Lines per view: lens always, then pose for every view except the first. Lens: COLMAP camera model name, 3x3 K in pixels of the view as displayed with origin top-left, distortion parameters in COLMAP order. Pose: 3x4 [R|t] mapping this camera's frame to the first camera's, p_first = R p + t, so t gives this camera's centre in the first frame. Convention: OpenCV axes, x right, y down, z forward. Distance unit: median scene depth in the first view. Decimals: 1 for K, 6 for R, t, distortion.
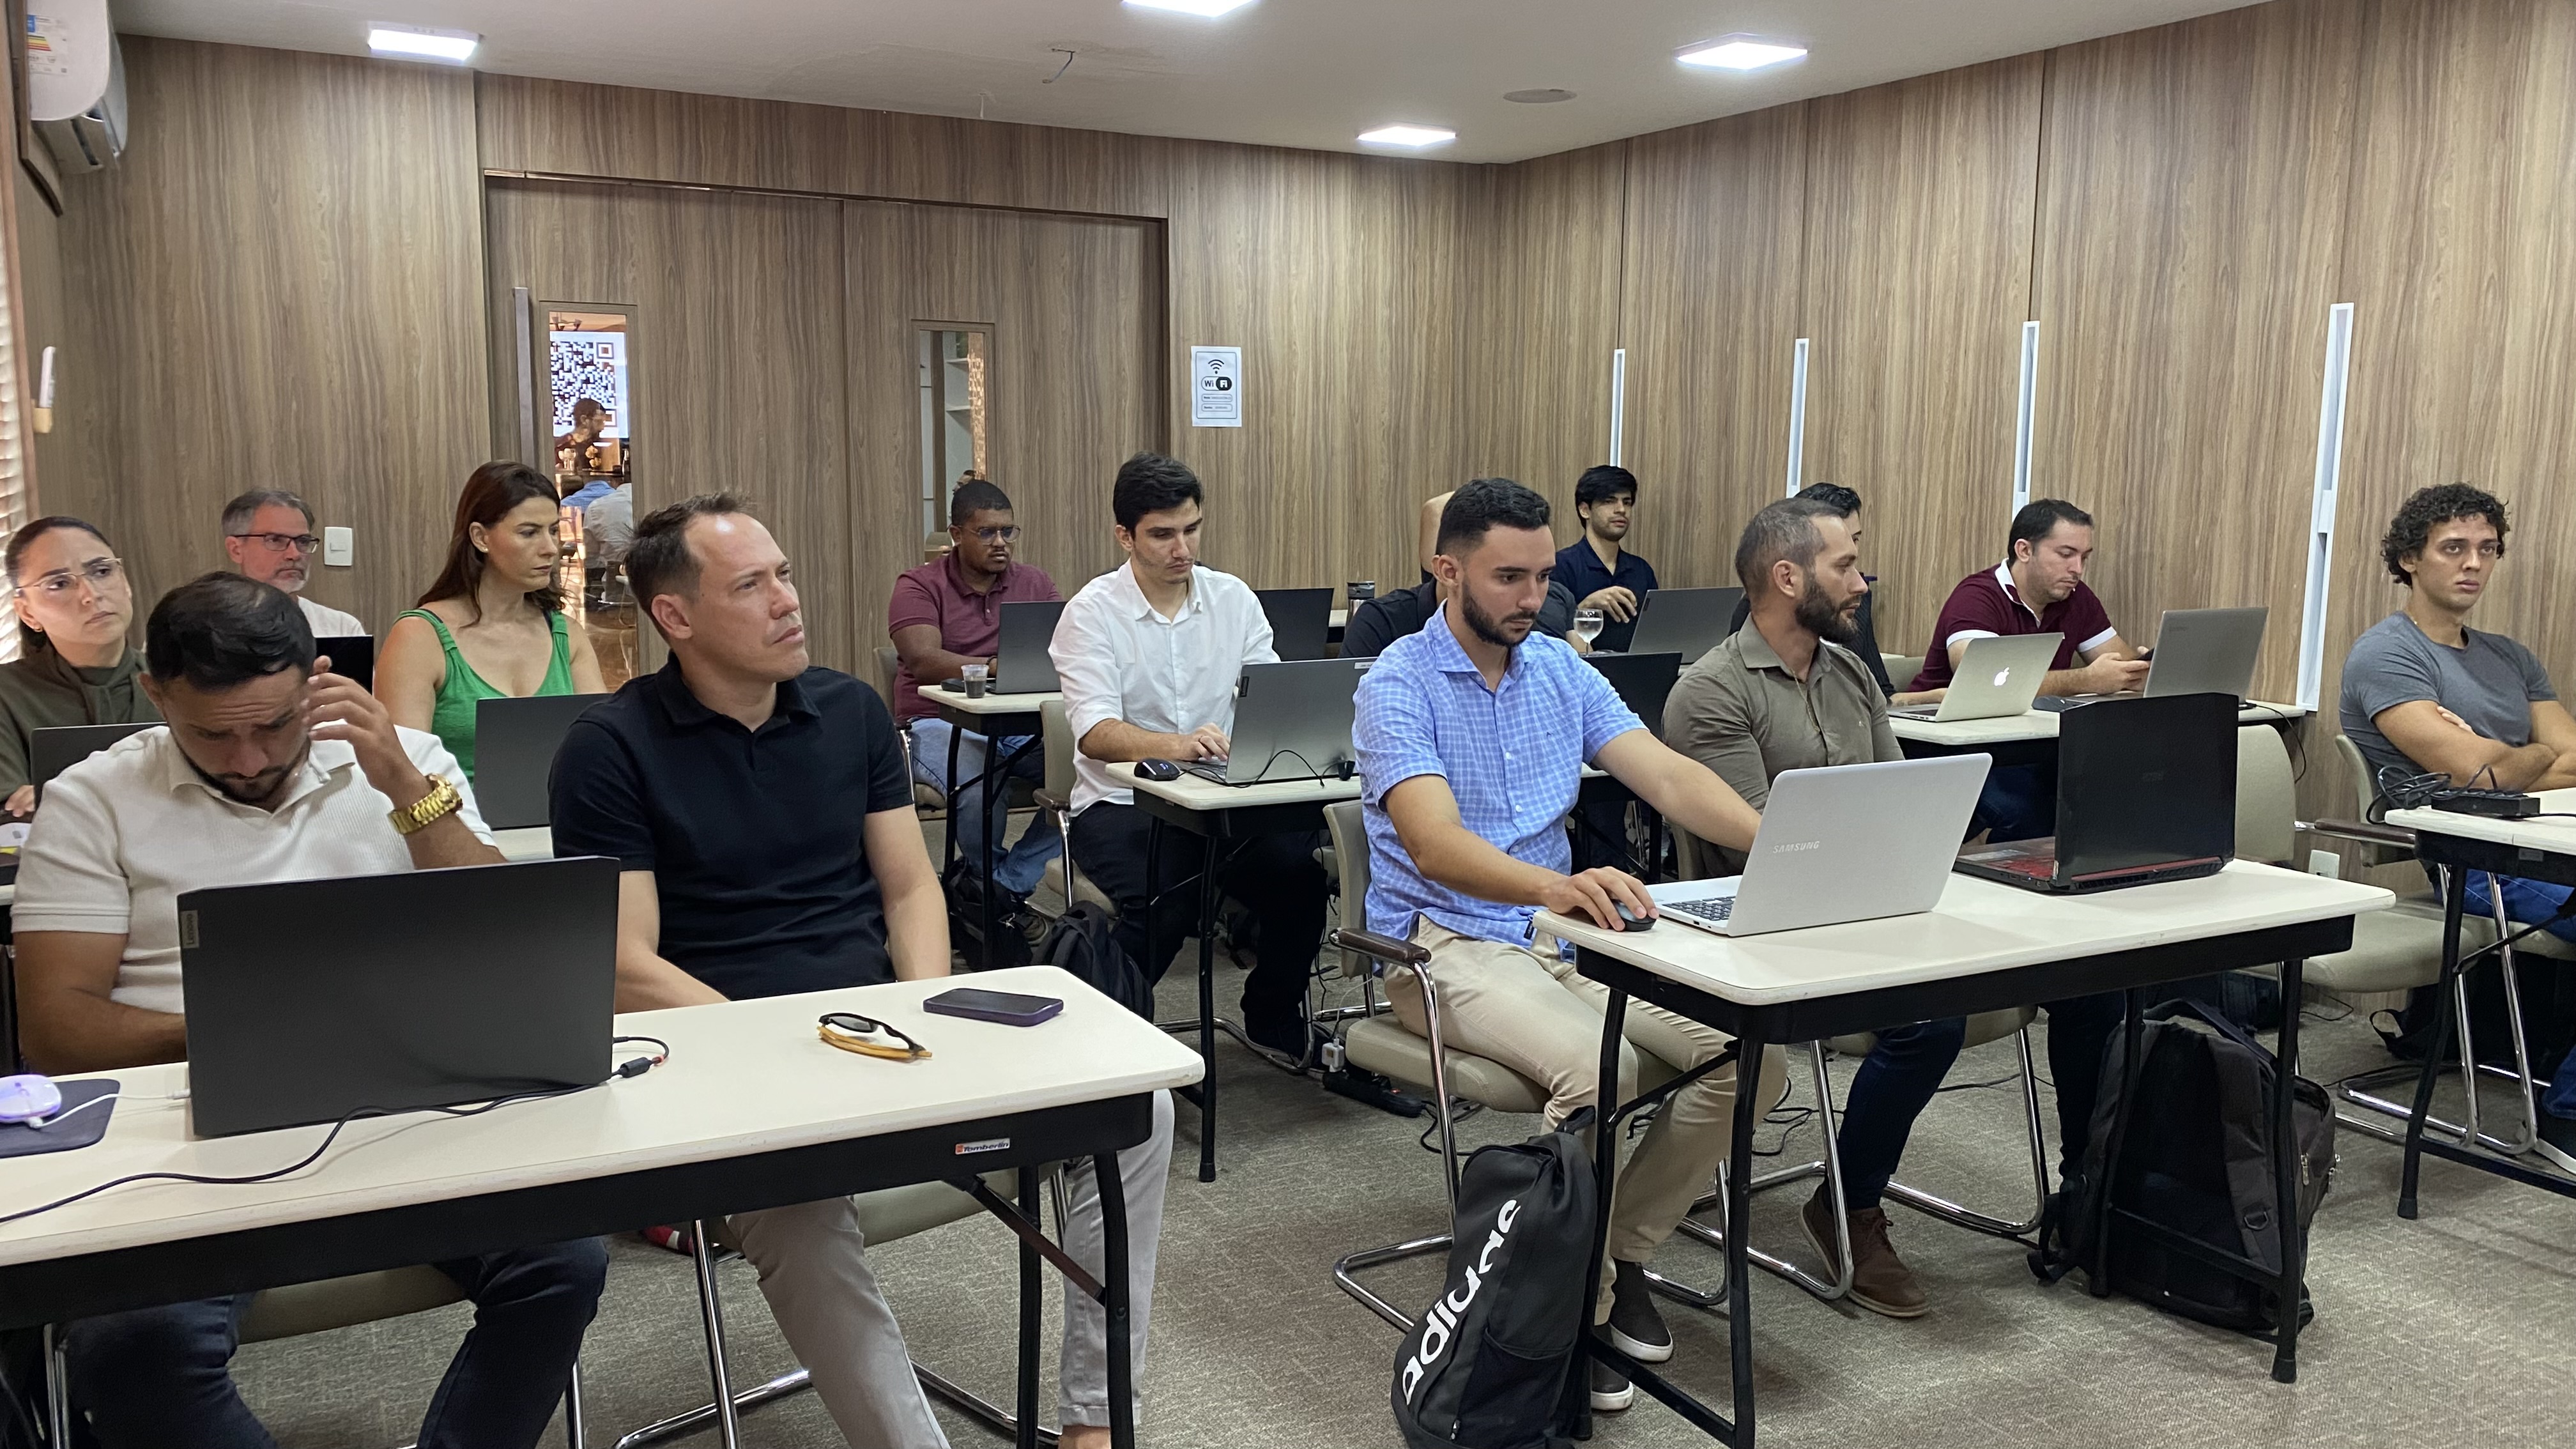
lens RADIAL K [[1972.4, 0, 1266.2], [0, 1972.4, 743.7], [0, 0, 1]] dist [0.035759, -0.032873]
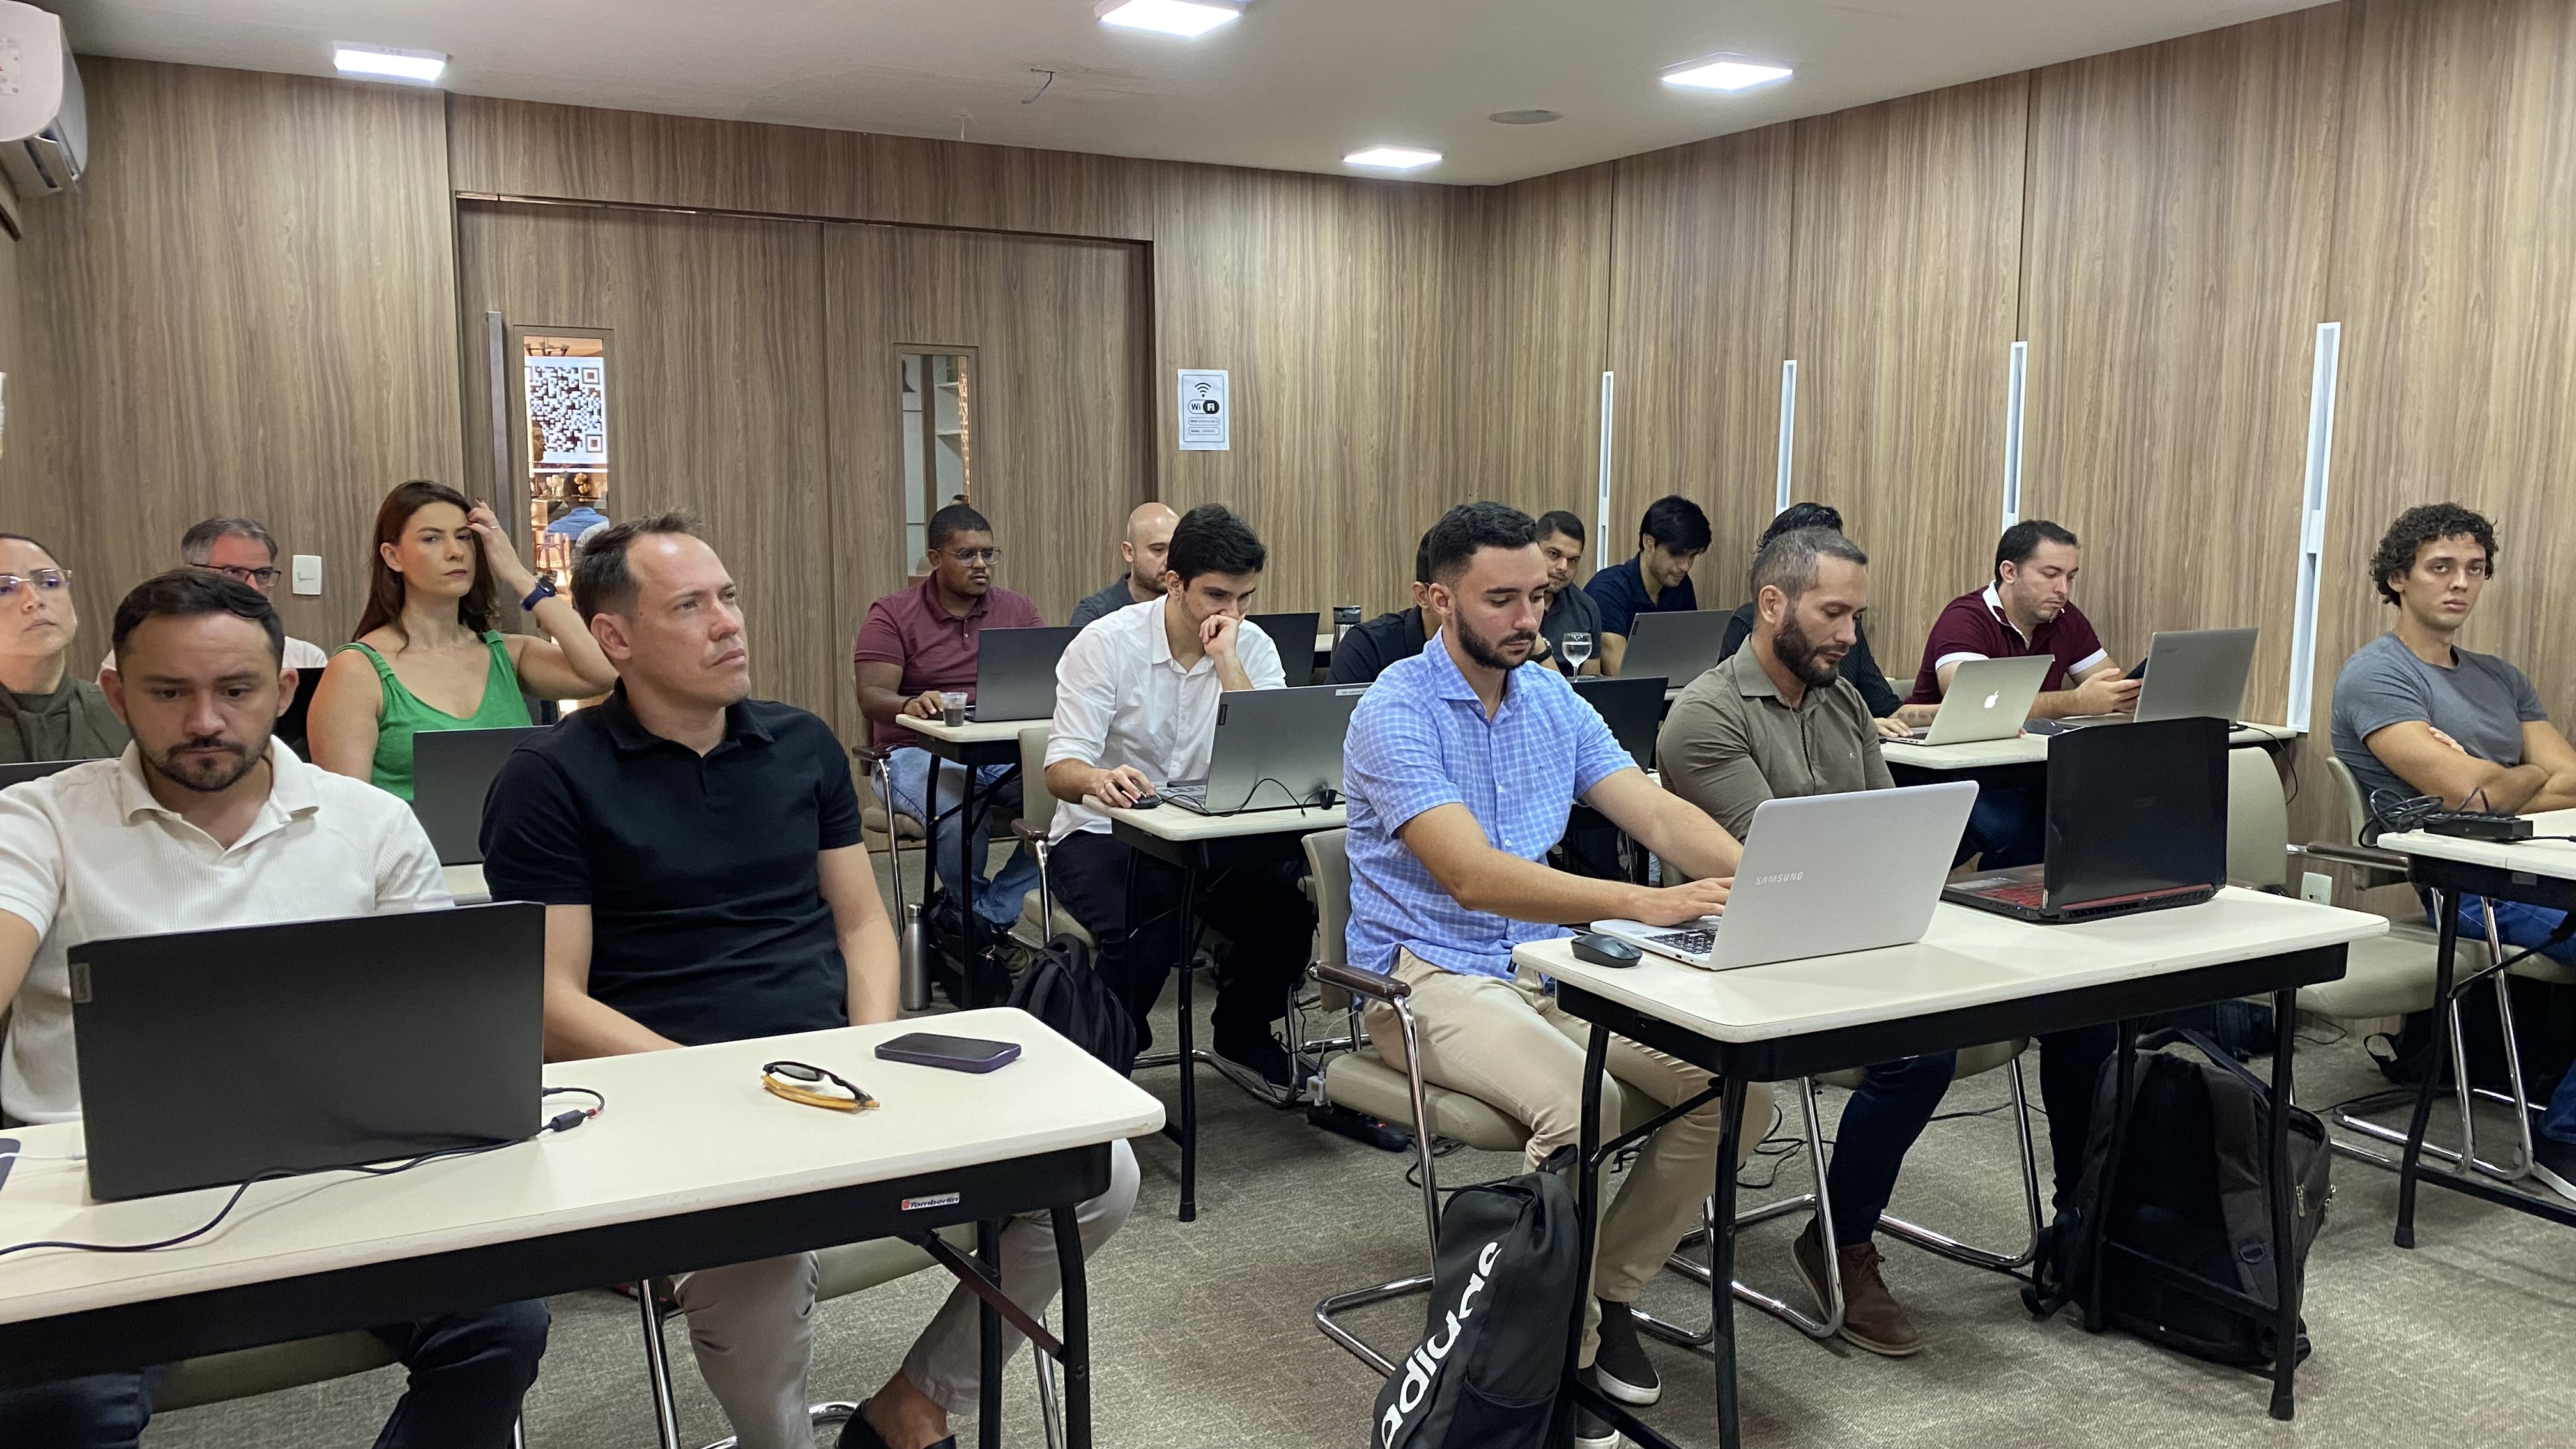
lens RADIAL K [[1972.4, 0, 1294.5], [0, 1972.4, 751.1], [0, 0, 1]] dist [0.035759, -0.032873]
pose [[0.999875, -0.005694, 0.014758, 0.007260], [0.005813, 0.999951, -0.008014, -0.001997], [-0.014711, 0.008099, 0.999859, 0.013934]]
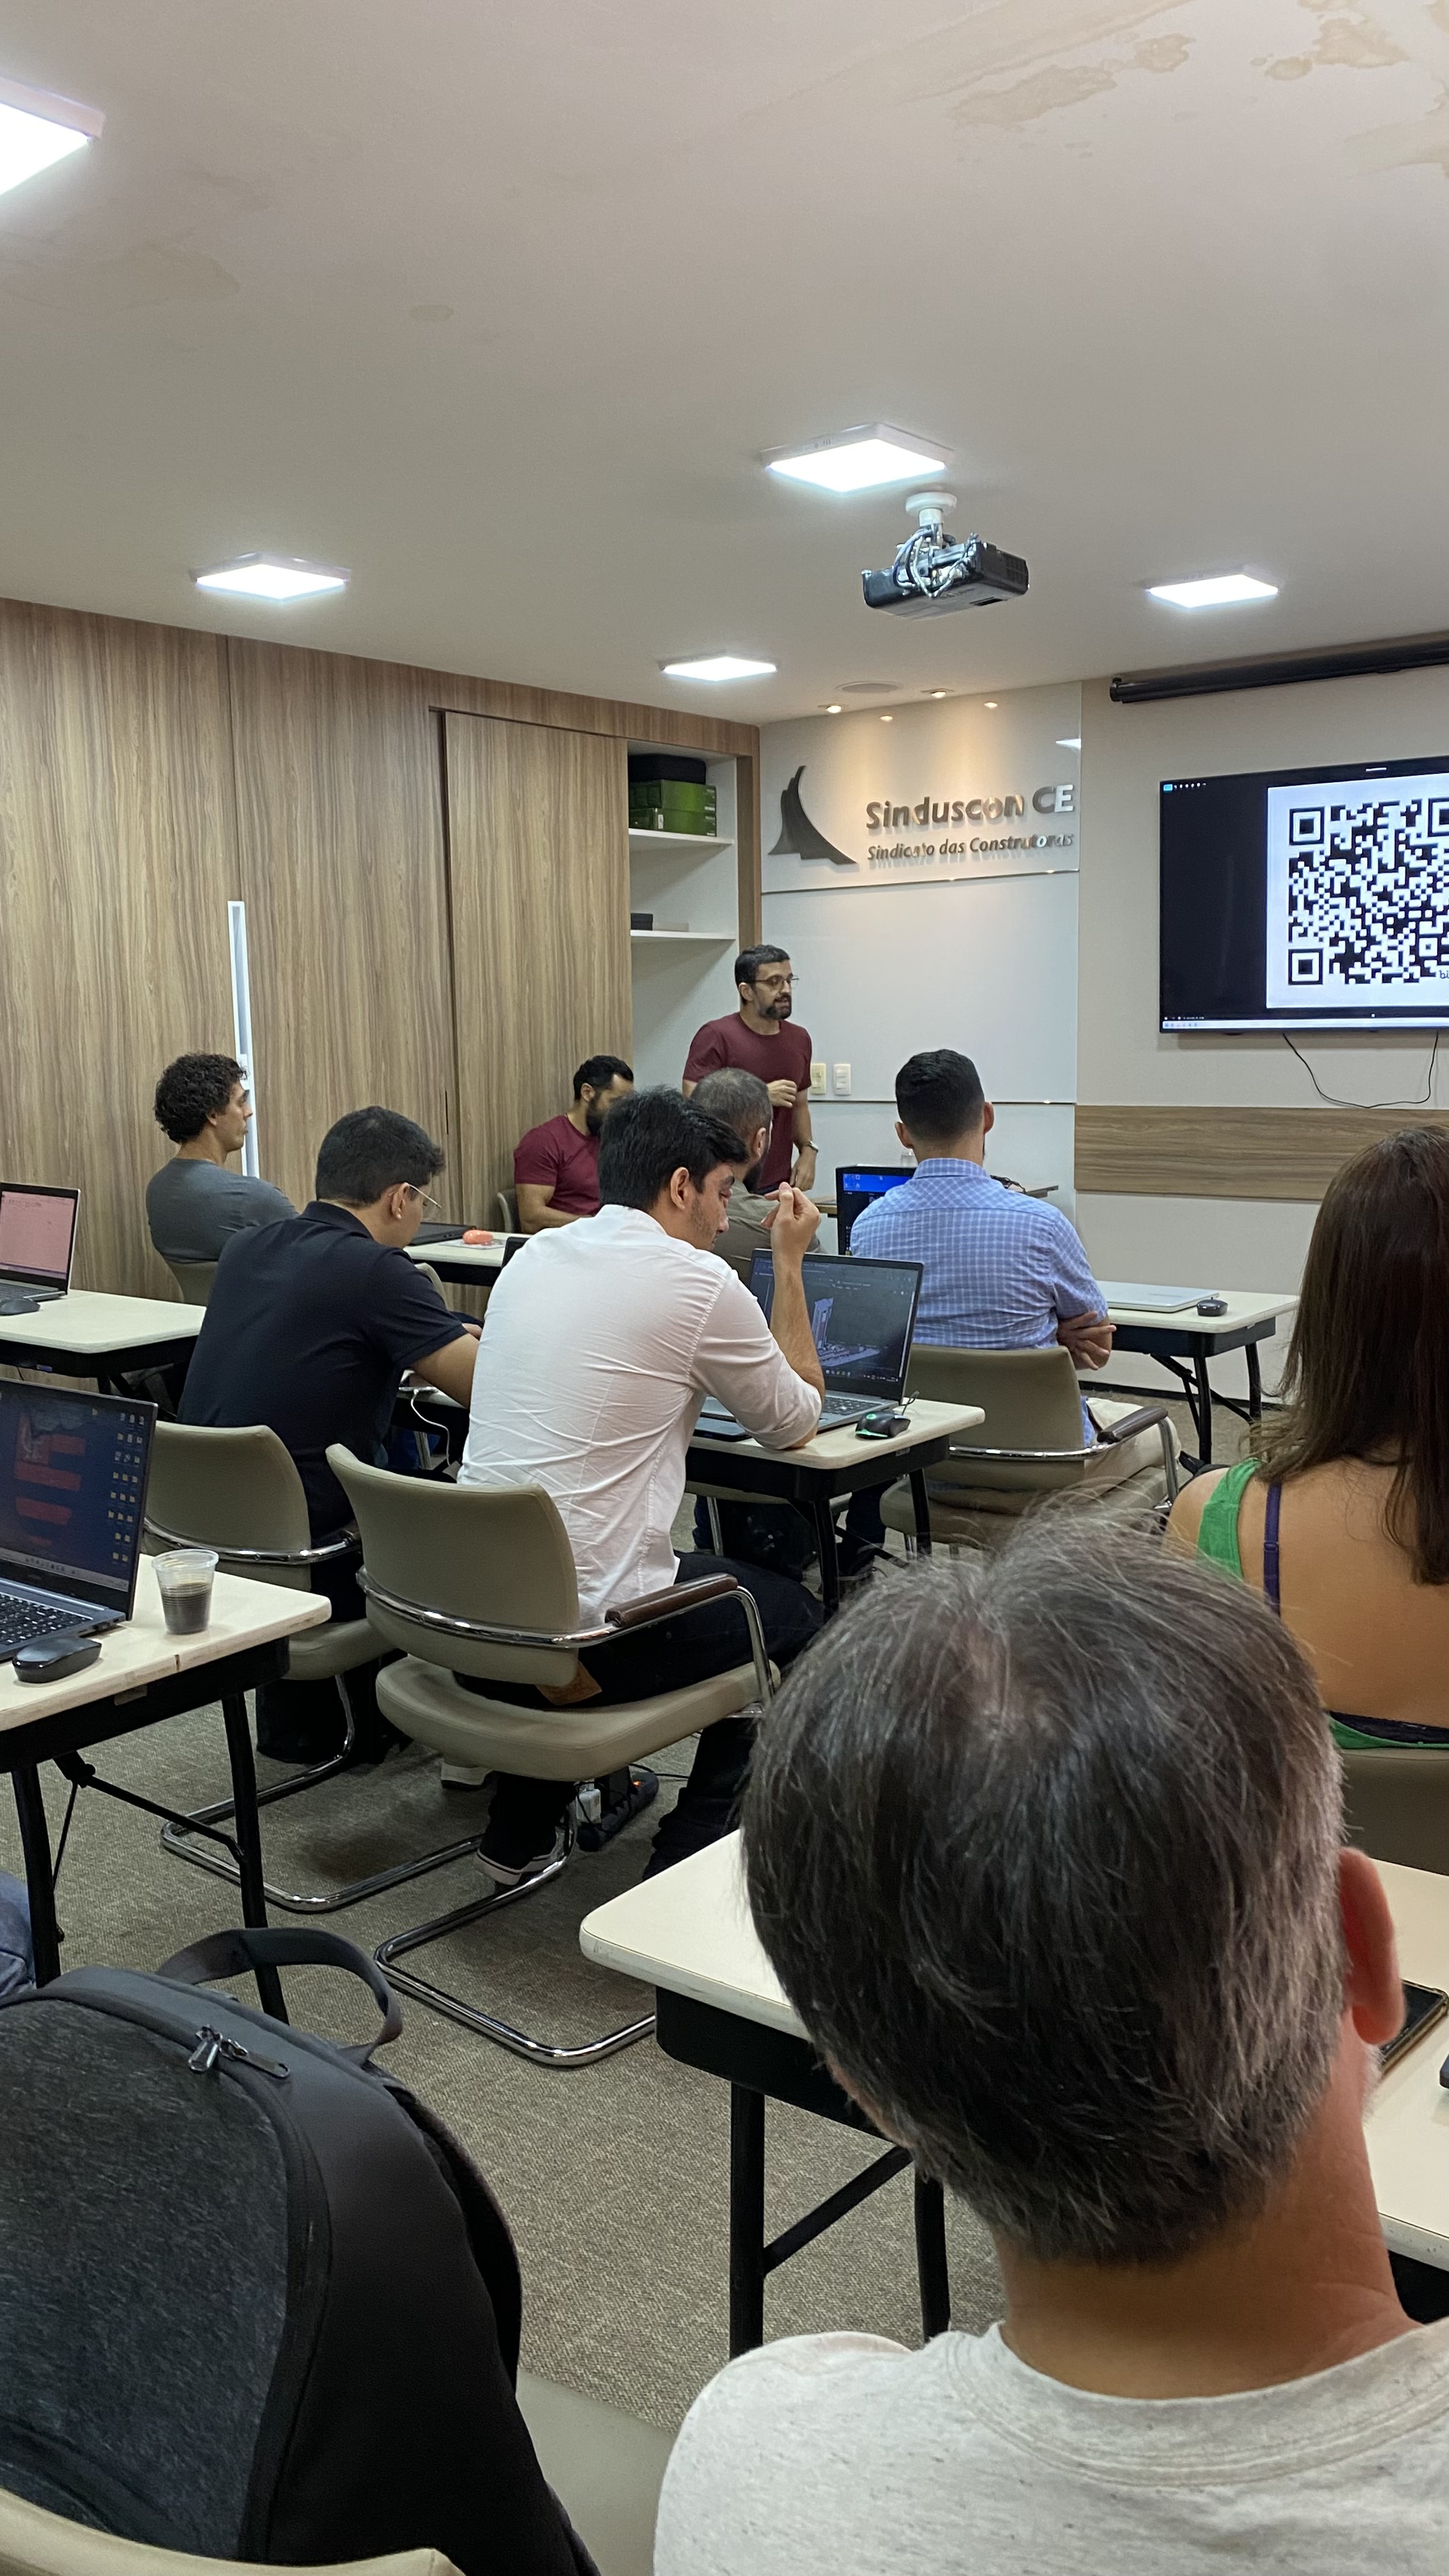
lens RADIAL K [[1972.4, 0, 708.2], [0, 1972.4, 1299.6], [0, 0, 1]] dist [0.035759, -0.032873]
pose [[-0.399667, -0.135346, 0.906613, -0.566409], [0.149832, 0.966092, 0.210277, -0.162757], [-0.904332, 0.219881, -0.365836, 1.004672]]
